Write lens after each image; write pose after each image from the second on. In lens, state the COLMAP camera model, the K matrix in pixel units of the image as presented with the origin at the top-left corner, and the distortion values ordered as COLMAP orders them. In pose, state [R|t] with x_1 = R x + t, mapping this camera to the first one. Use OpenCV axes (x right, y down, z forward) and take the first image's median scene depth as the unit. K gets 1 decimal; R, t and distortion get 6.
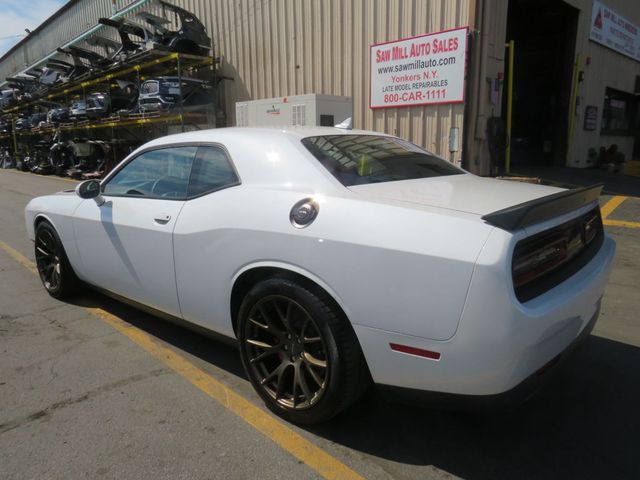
lens RADIAL K [[451.2, 0, 320.7], [0, 451.2, 237.4], [0, 0, 1]] dist [0.000894, -0.022085]
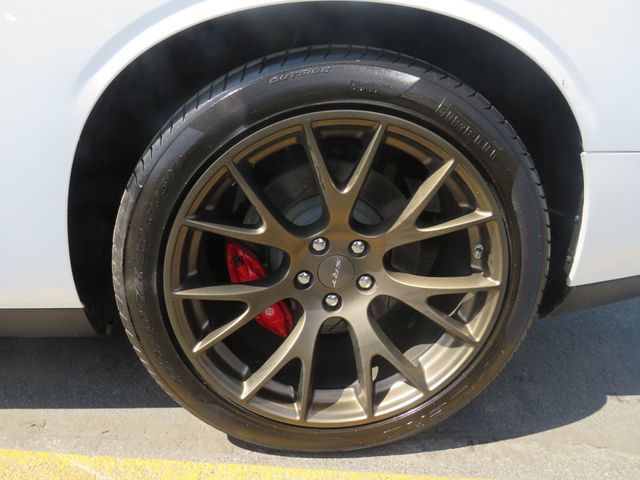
lens RADIAL K [[445.1, 0, 320.0], [0, 445.1, 240.0], [0, 0, 1]] dist [-0.025889, 0.008495]
pose [[0.710655, -0.198591, 0.674930, -0.076448], [0.078248, 0.975693, 0.204698, 0.036538], [-0.699175, -0.092658, 0.708921, 0.190222]]
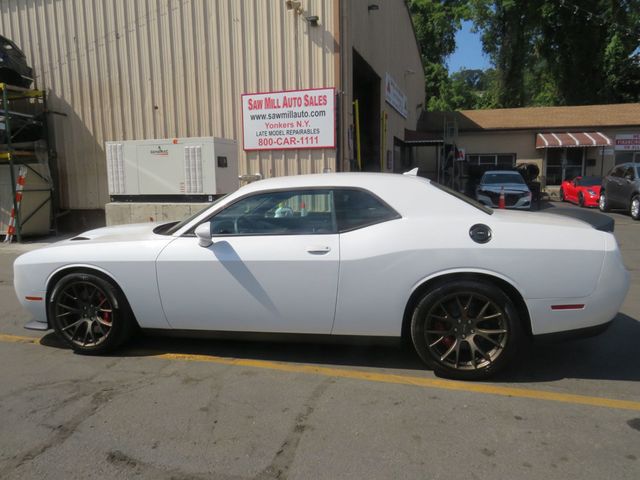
lens RADIAL K [[445.1, 0, 320.0], [0, 445.1, 240.0], [0, 0, 1]] dist [-0.025889, 0.008495]
pose [[0.881070, -0.074068, 0.467151, -0.274338], [0.106961, 0.993278, -0.044247, -0.004864], [-0.460734, 0.088952, 0.883070, -0.012678]]
